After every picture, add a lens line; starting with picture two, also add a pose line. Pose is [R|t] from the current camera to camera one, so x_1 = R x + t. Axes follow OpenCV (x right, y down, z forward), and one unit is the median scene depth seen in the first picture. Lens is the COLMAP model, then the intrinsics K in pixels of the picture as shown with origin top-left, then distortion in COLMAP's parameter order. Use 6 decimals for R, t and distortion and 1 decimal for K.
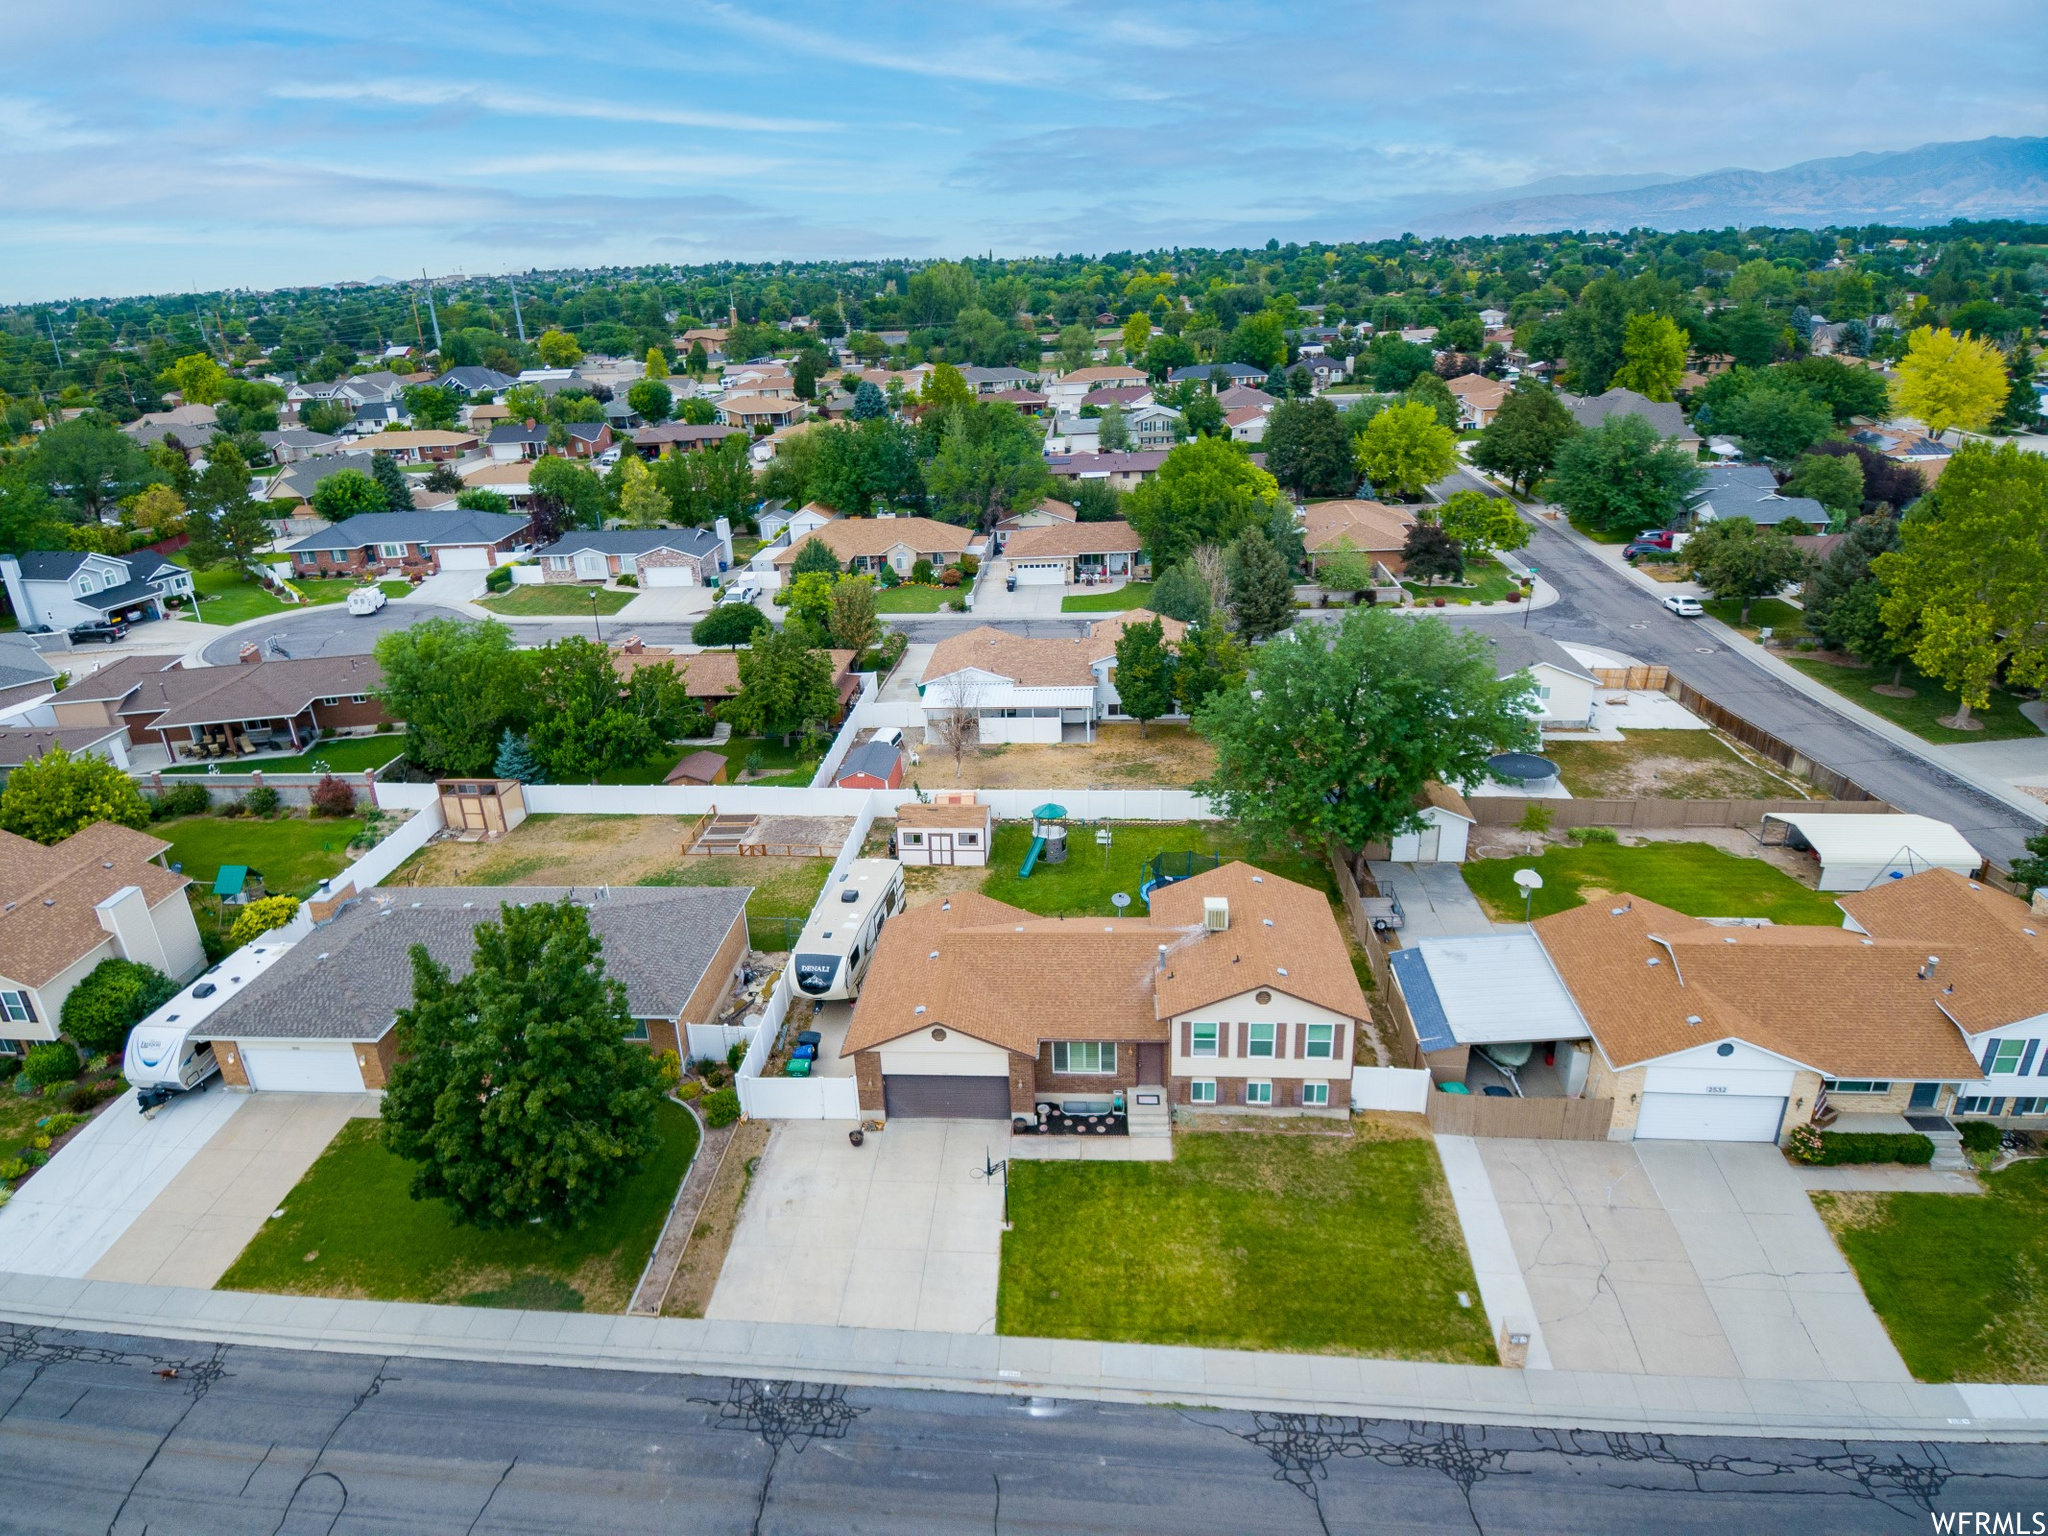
lens RADIAL K [[1219.2, 0, 978.3], [0, 1219.2, 805.0], [0, 0, 1]] dist [0.106984, -0.154248]
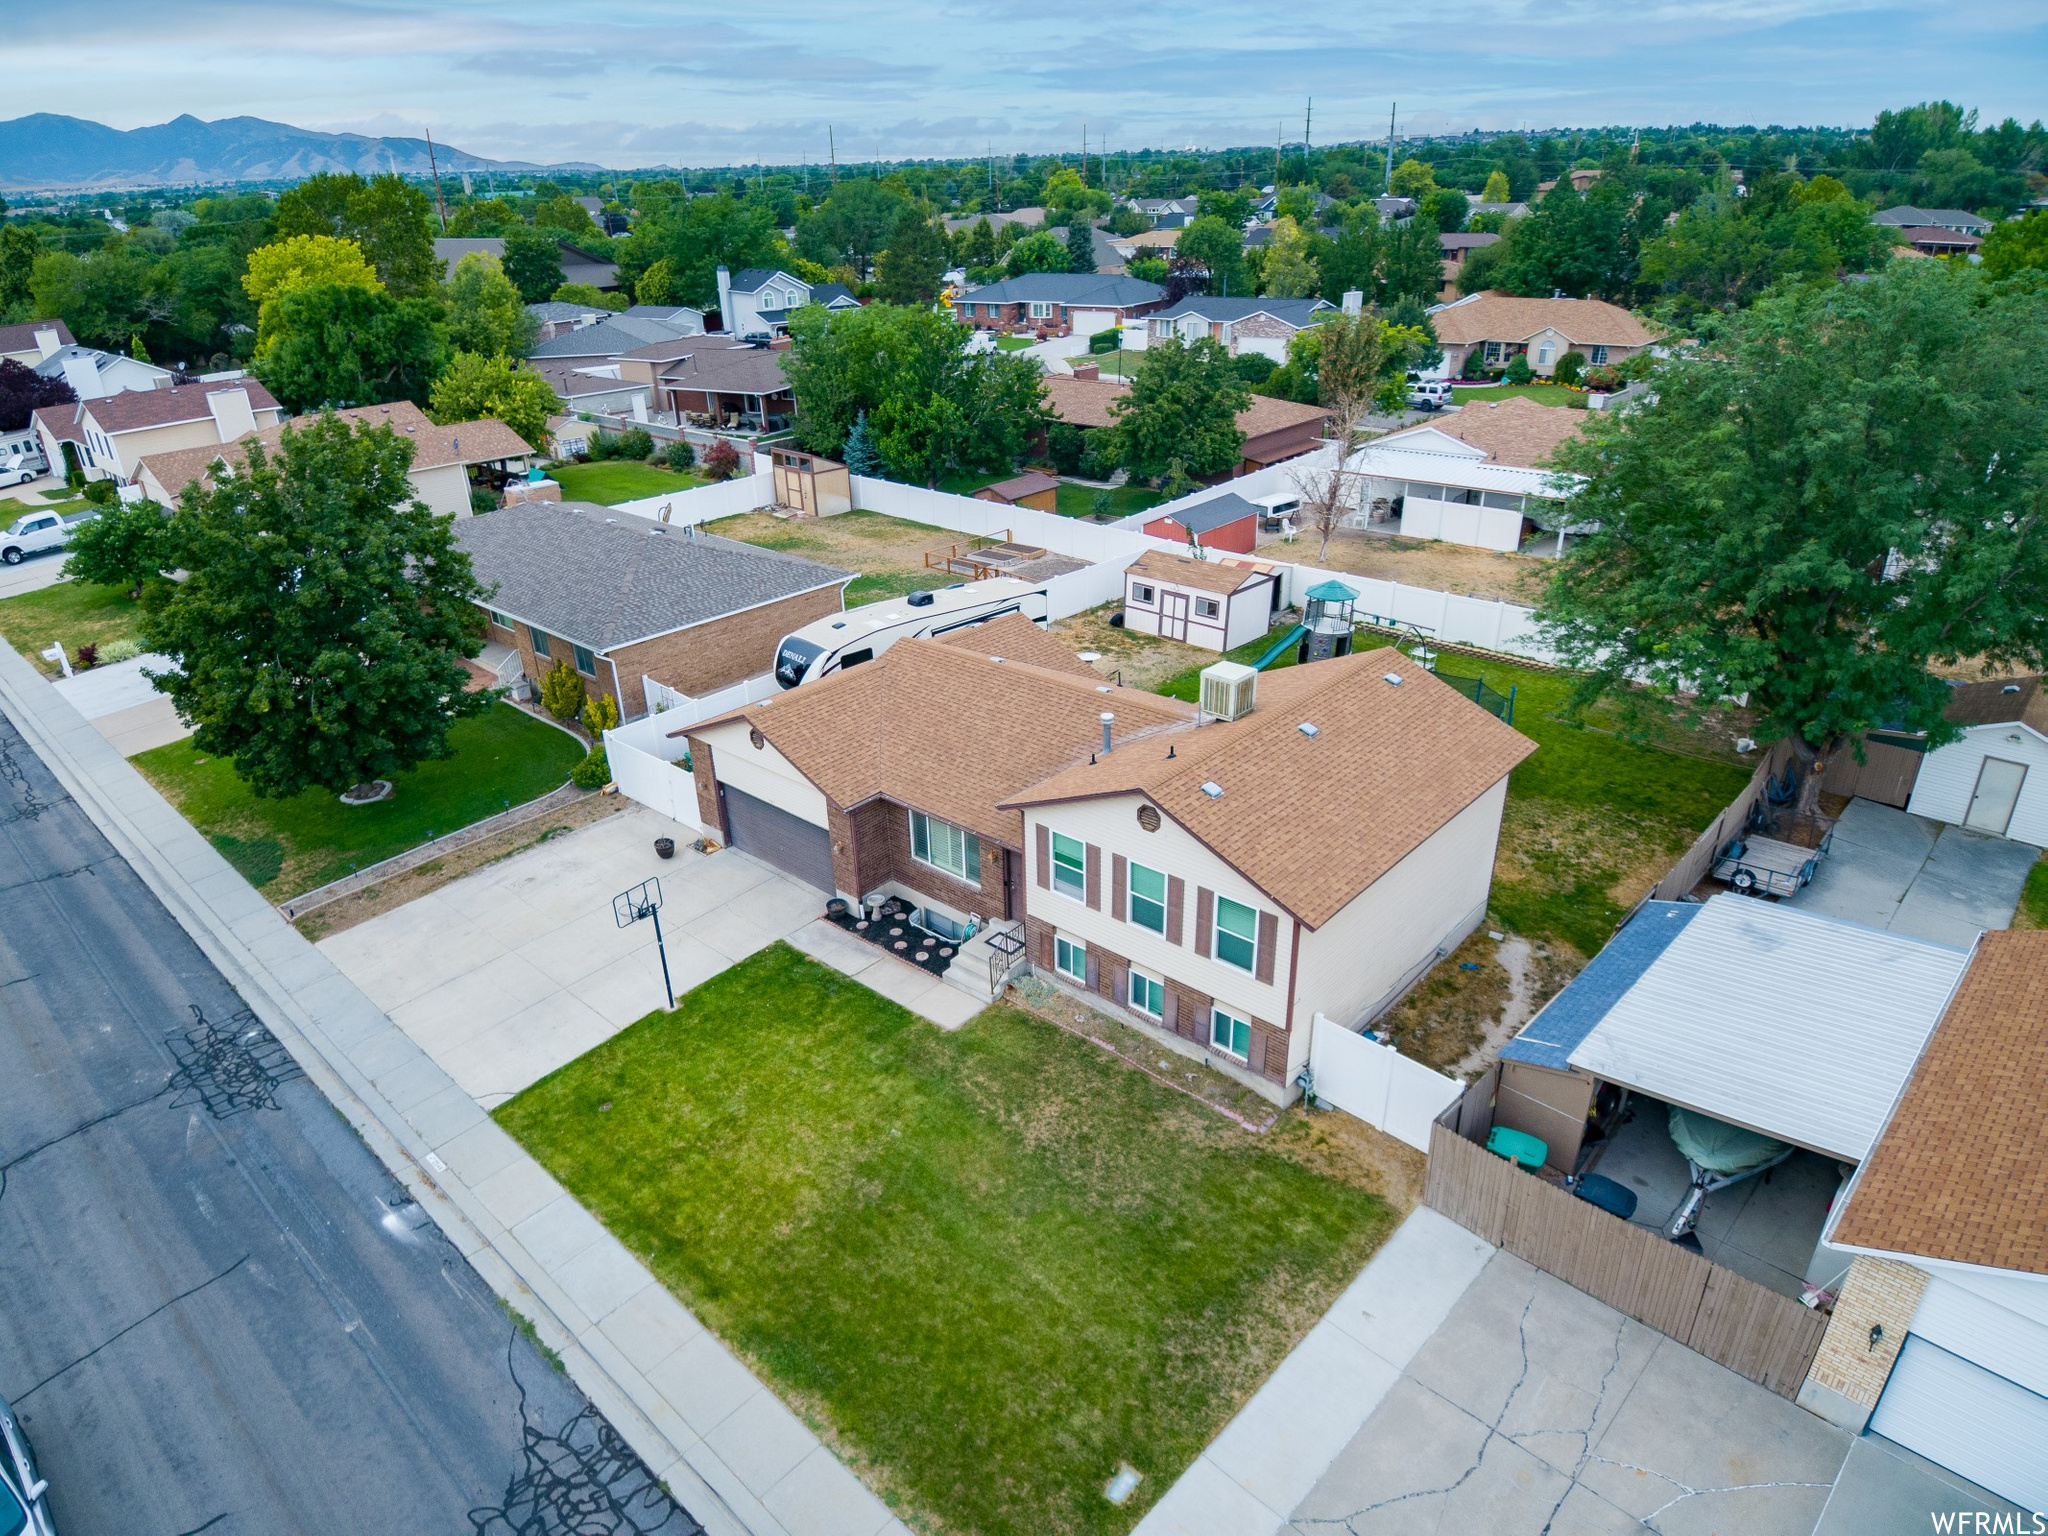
lens RADIAL K [[1221.7, 0, 978.2], [0, 1221.7, 807.1], [0, 0, 1]] dist [0.089766, -0.120662]
pose [[0.786196, 0.296073, -0.542435, 0.443128], [-0.247591, 0.955143, 0.162484, 0.080265], [0.566210, 0.006558, 0.824235, 0.494846]]
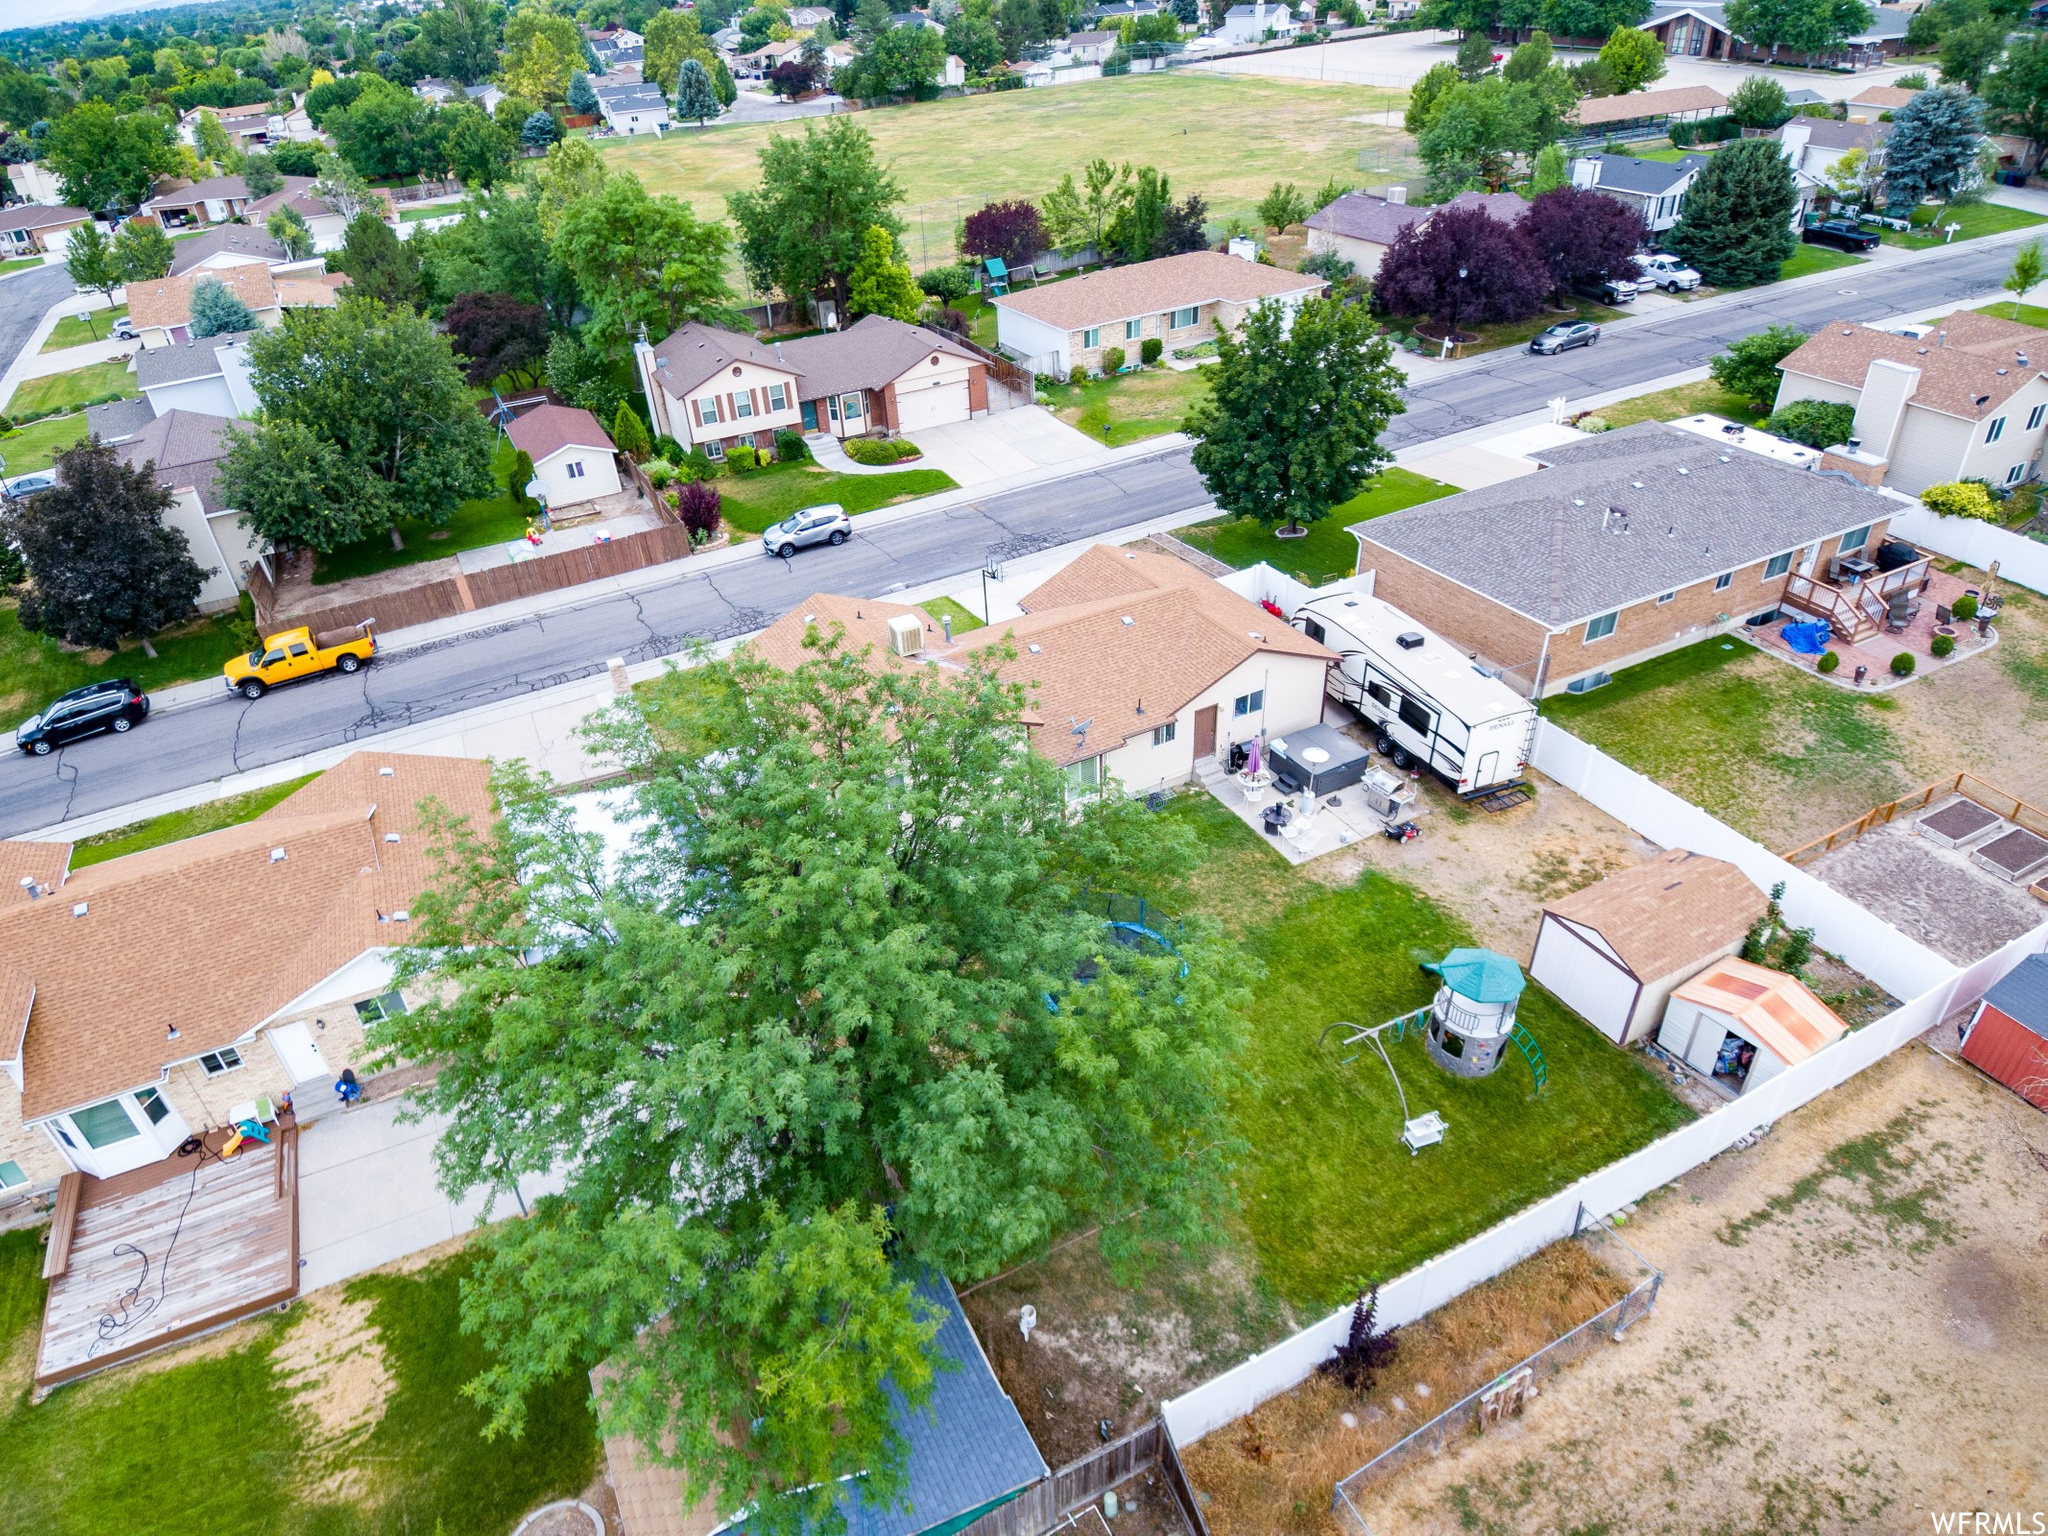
lens RADIAL K [[1221.7, 0, 978.2], [0, 1221.7, 807.1], [0, 0, 1]] dist [0.089766, -0.120662]
pose [[-0.845963, 0.388007, -0.365783, 0.522800], [-0.109684, 0.544679, 0.831441, -0.564552], [0.521839, 0.743489, -0.418220, 1.522917]]
